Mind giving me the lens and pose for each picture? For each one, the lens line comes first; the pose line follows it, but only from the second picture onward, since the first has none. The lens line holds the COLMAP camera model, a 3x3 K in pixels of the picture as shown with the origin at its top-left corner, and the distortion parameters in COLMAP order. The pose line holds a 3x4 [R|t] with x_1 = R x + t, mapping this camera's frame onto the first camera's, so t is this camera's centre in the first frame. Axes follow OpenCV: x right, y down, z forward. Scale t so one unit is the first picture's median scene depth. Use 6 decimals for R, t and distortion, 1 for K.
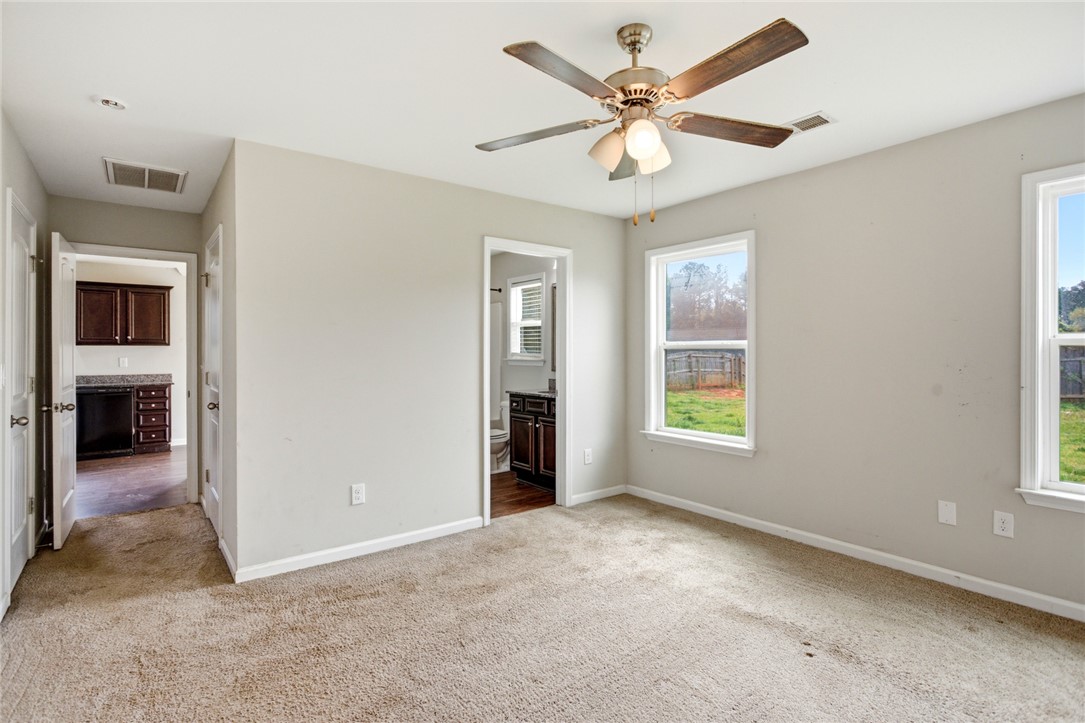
lens RADIAL K [[524.6, 0, 544.4], [0, 524.6, 354.7], [0, 0, 1]] dist [0.002426, 0.000289]
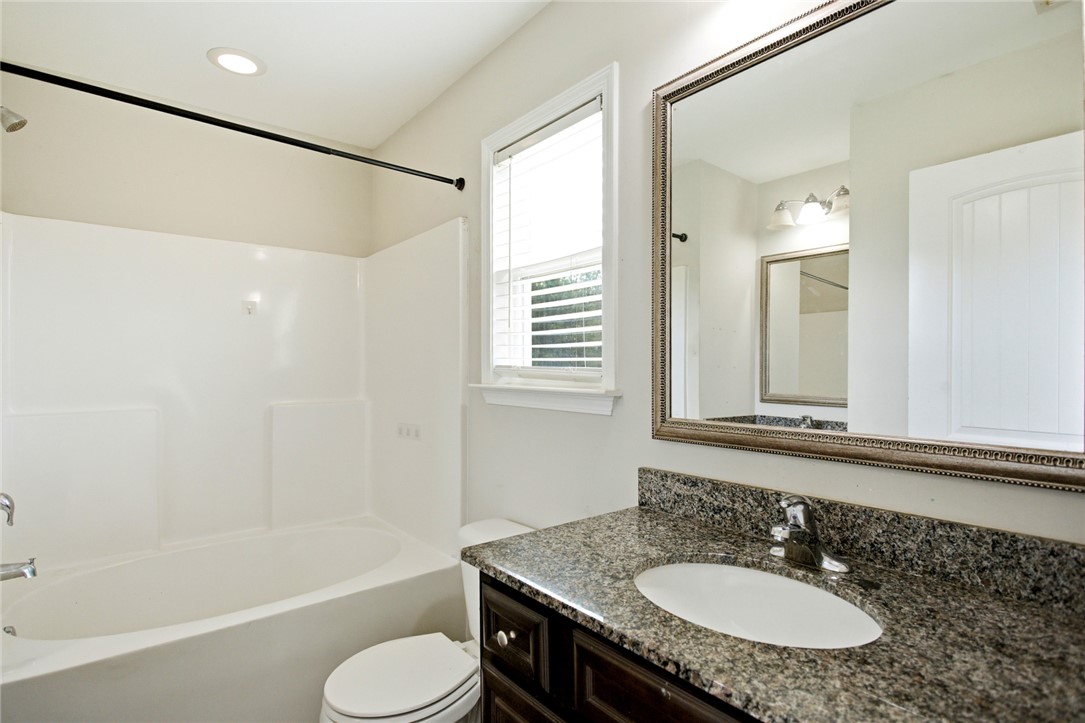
lens RADIAL K [[524.6, 0, 543.8], [0, 524.6, 367.9], [0, 0, 1]] dist [0.002426, 0.000289]
pose [[0.999759, -0.000588, 0.021967, -0.063888], [0.000720, 0.999982, -0.005994, -0.001514], [-0.021964, 0.006008, 0.999741, 1.094458]]
